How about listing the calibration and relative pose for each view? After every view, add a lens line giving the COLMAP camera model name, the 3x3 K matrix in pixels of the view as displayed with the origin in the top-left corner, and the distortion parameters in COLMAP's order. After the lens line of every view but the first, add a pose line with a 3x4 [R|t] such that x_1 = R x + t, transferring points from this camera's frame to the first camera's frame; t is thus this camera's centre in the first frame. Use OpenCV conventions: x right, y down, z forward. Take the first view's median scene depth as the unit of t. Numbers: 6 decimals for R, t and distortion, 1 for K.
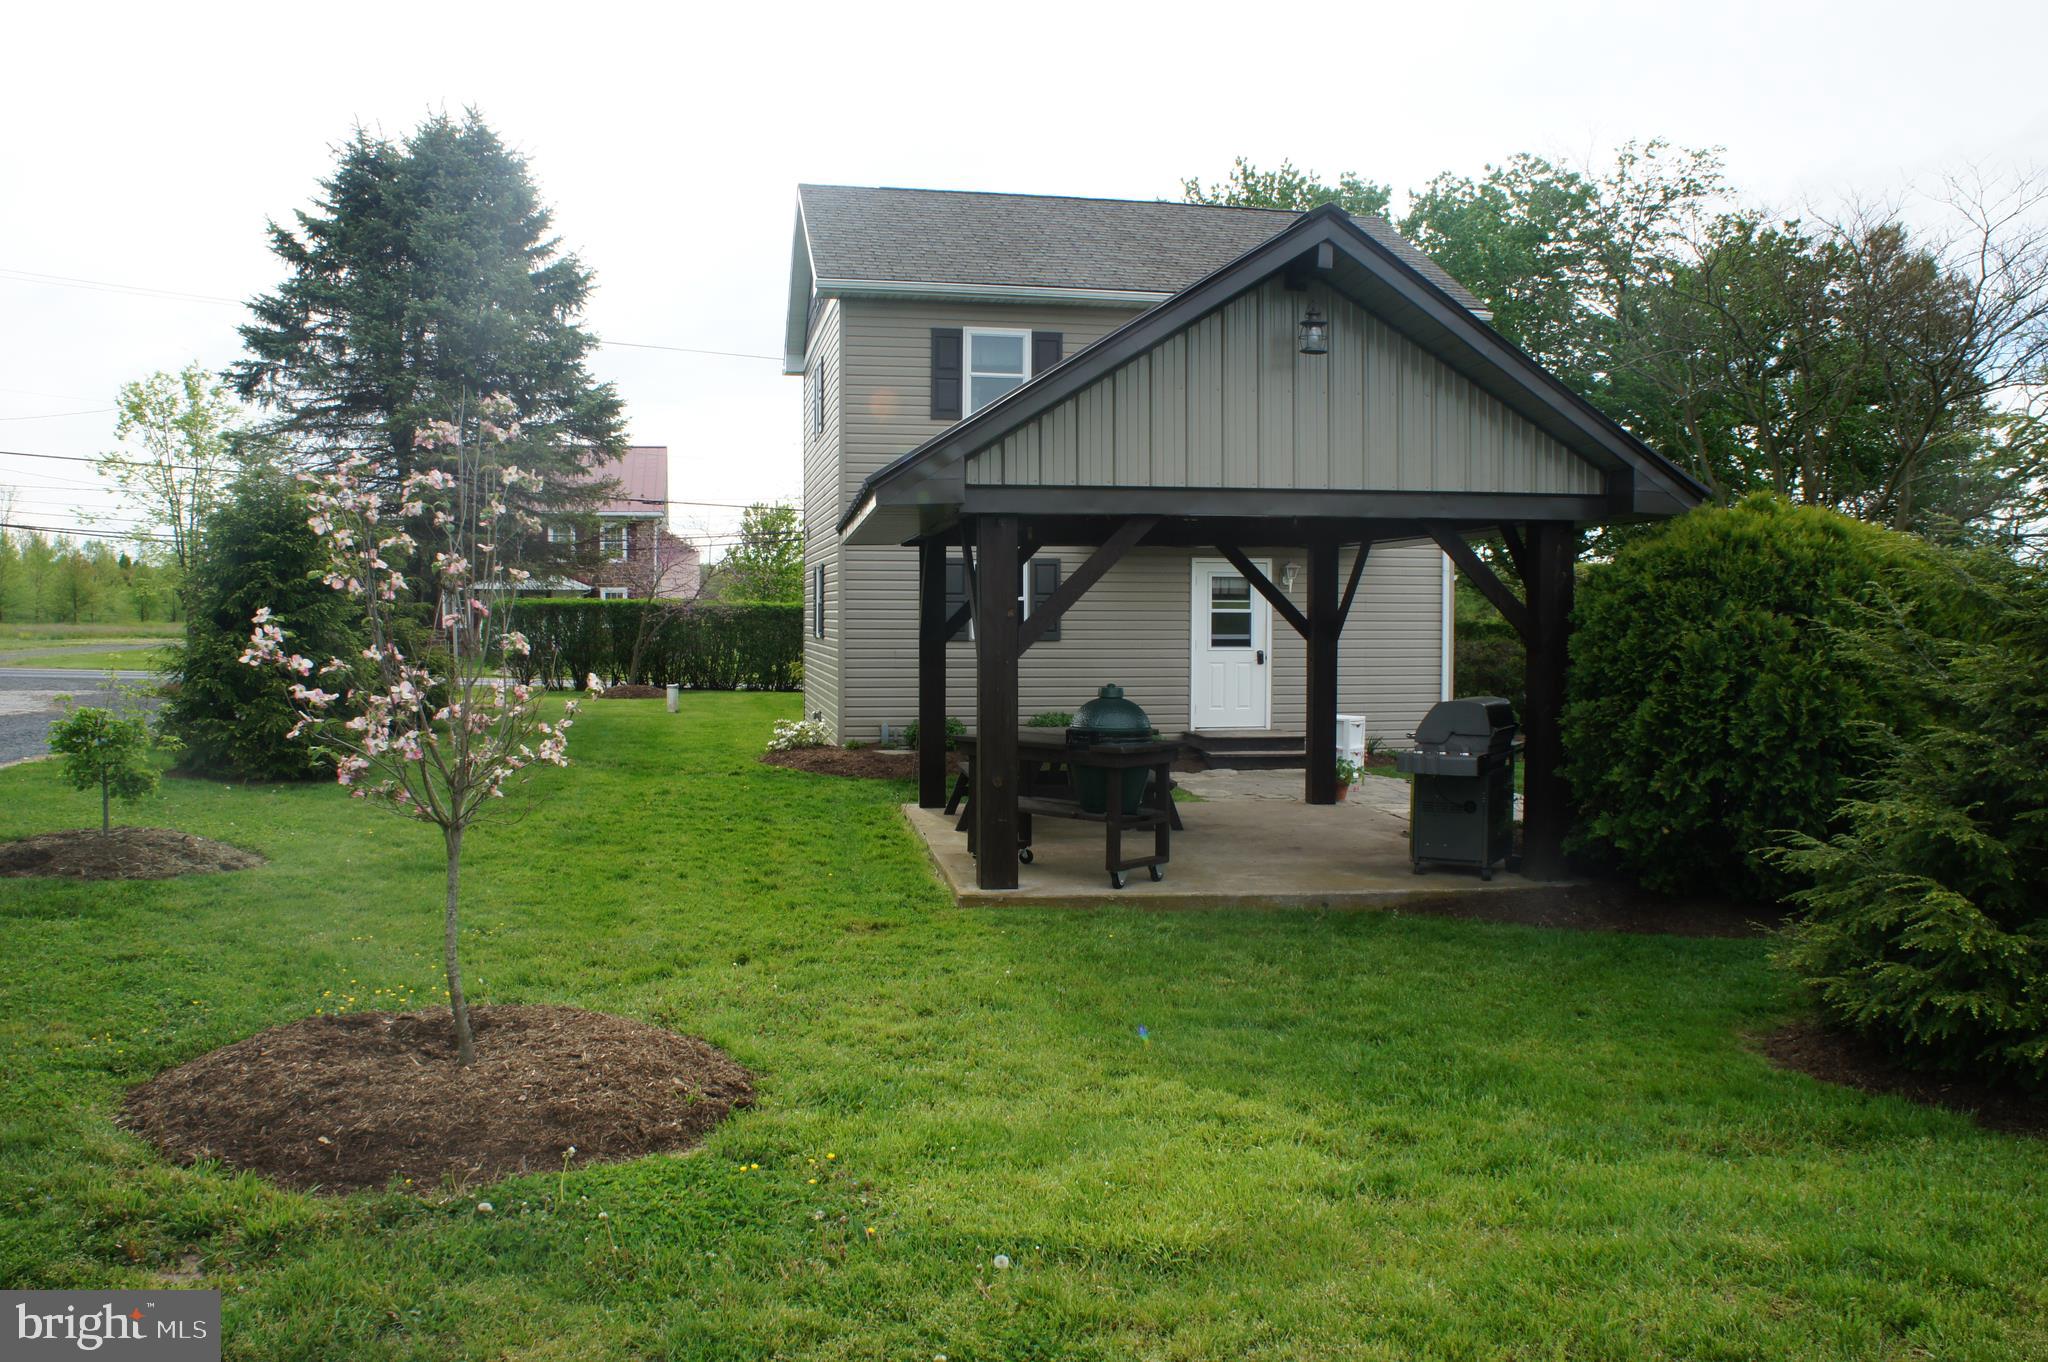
lens RADIAL K [[1631.3, 0, 1024.0], [0, 1631.3, 681.0], [0, 0, 1]] dist [-0.178094, 0.151489]
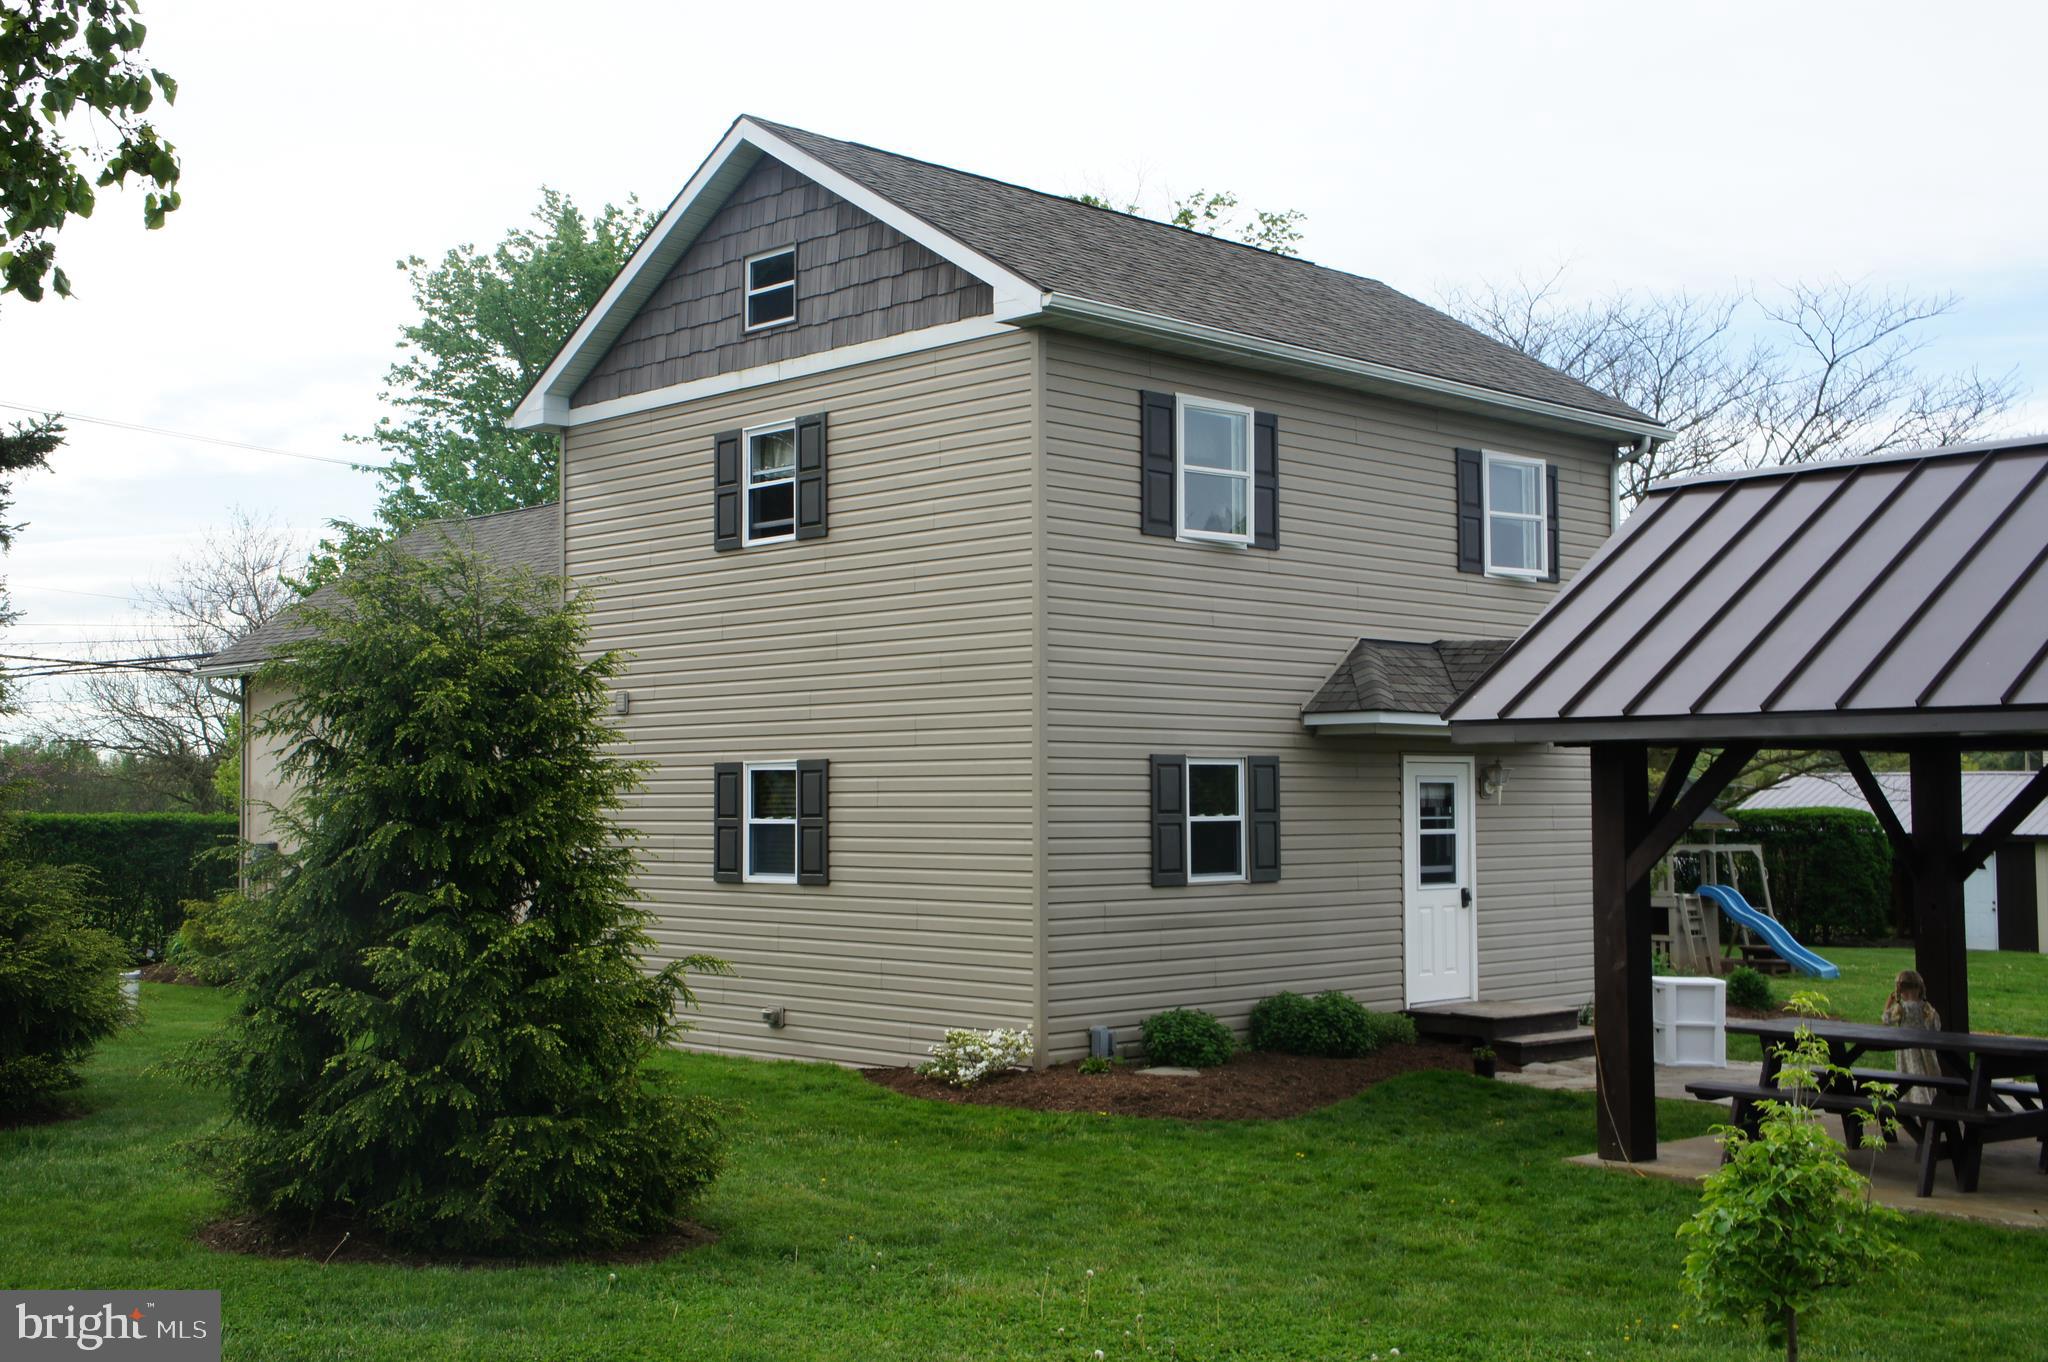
lens RADIAL K [[2282.7, 0, 1024.0], [0, 2282.7, 681.0], [0, 0, 1]] dist [0.015234, 0.006100]
pose [[0.837384, 0.023109, 0.546127, -0.560322], [0.028987, 0.995823, -0.086583, -0.028069], [-0.545847, 0.088334, 0.833216, 0.281076]]
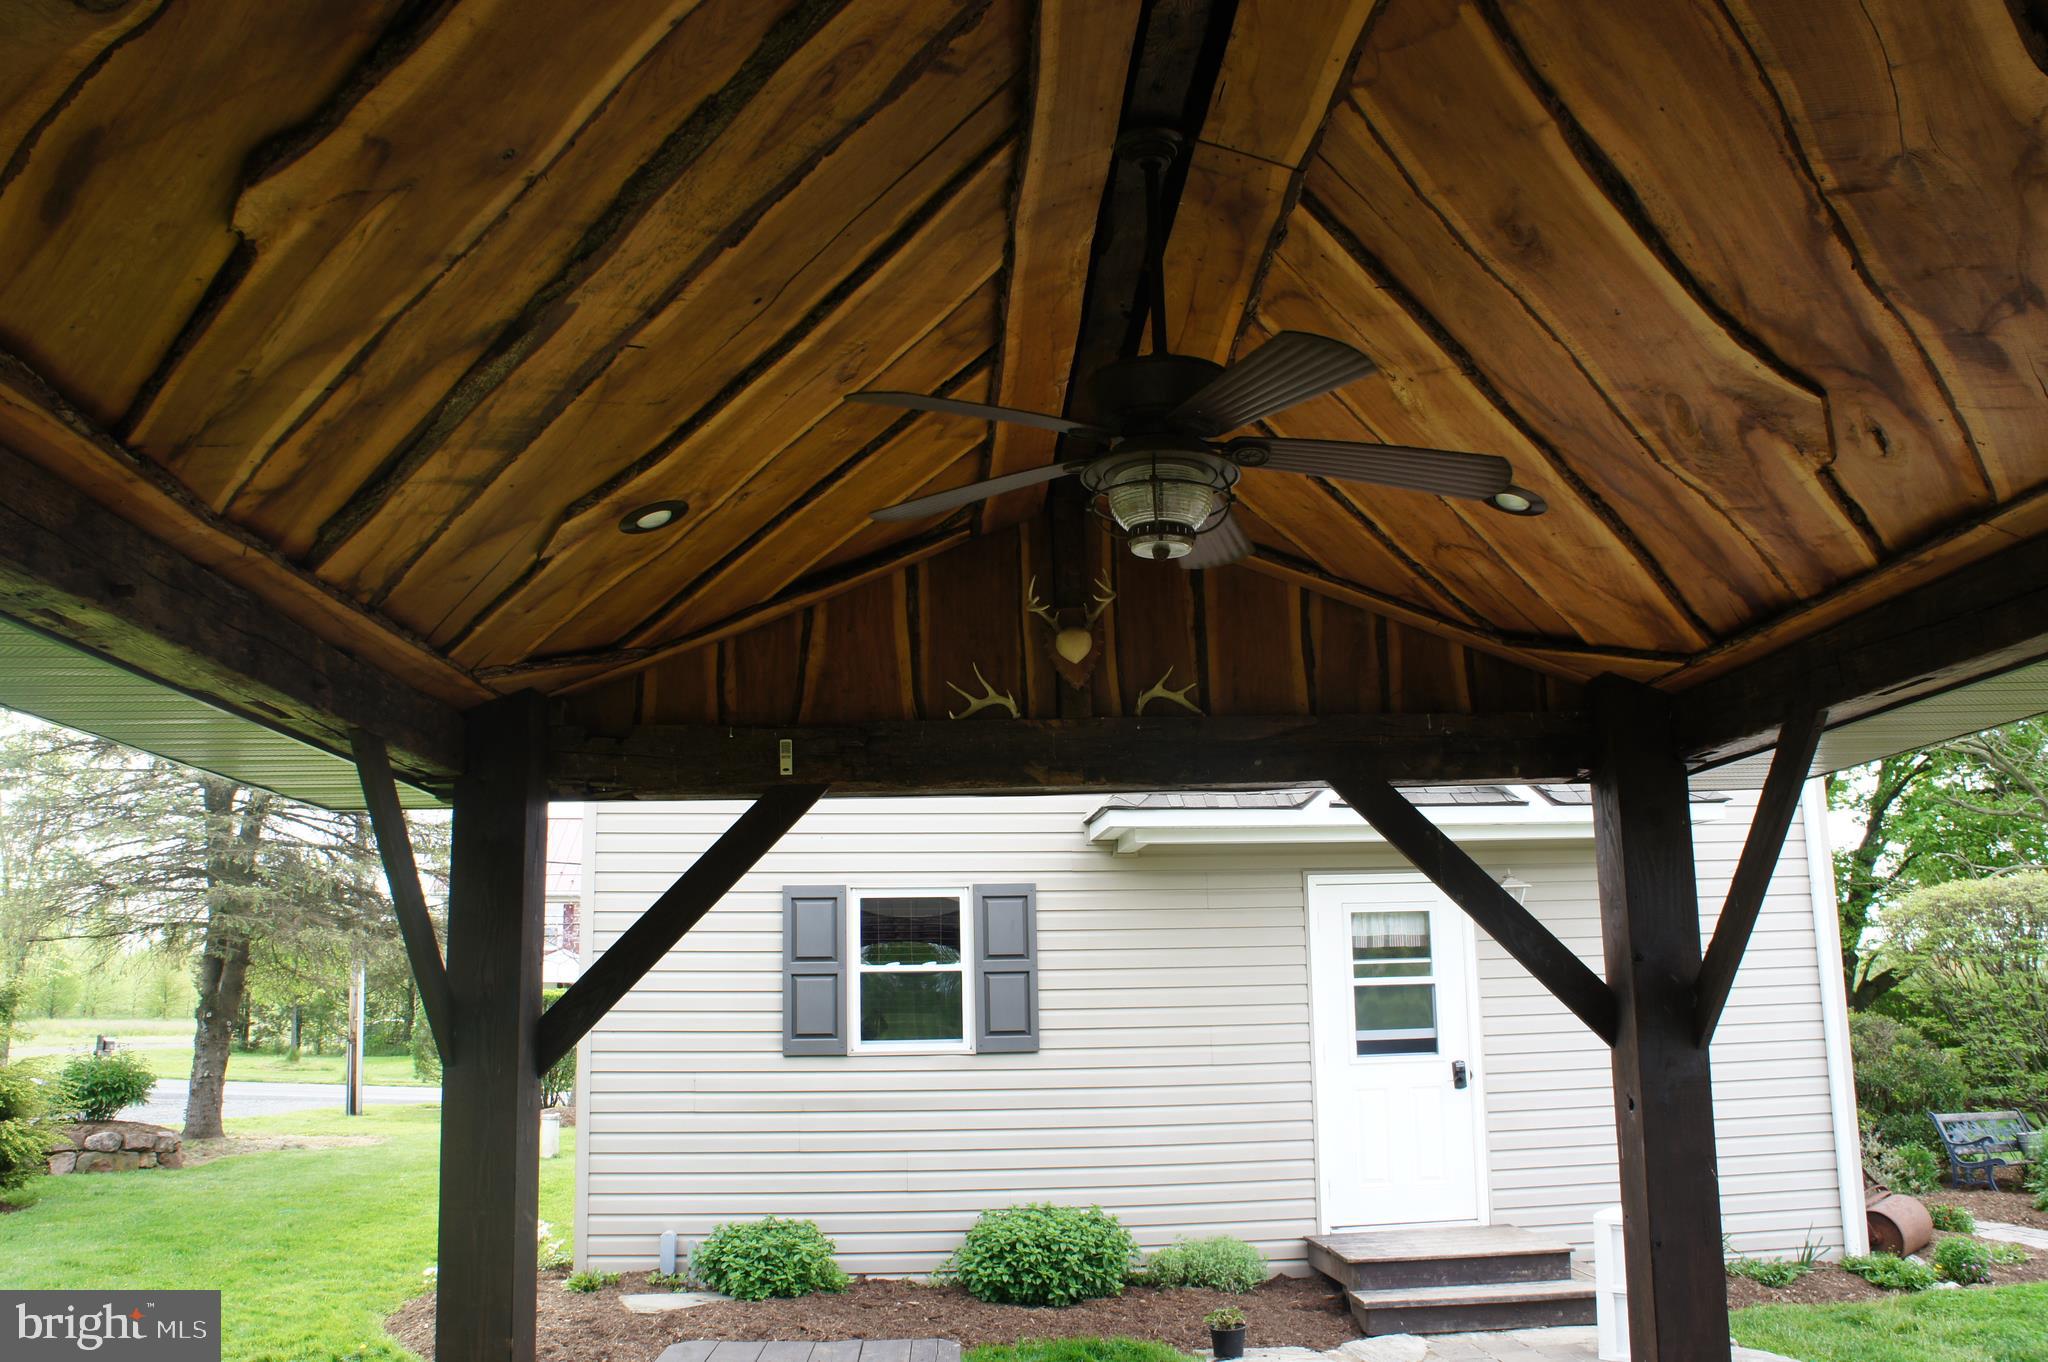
lens RADIAL K [[1631.3, 0, 1024.0], [0, 1631.3, 681.0], [0, 0, 1]] dist [-0.178094, 0.151489]
pose [[0.994618, -0.039383, -0.095829, 0.067110], [0.015538, 0.971176, -0.237855, -0.017559], [0.102434, 0.235086, 0.966562, 0.504816]]
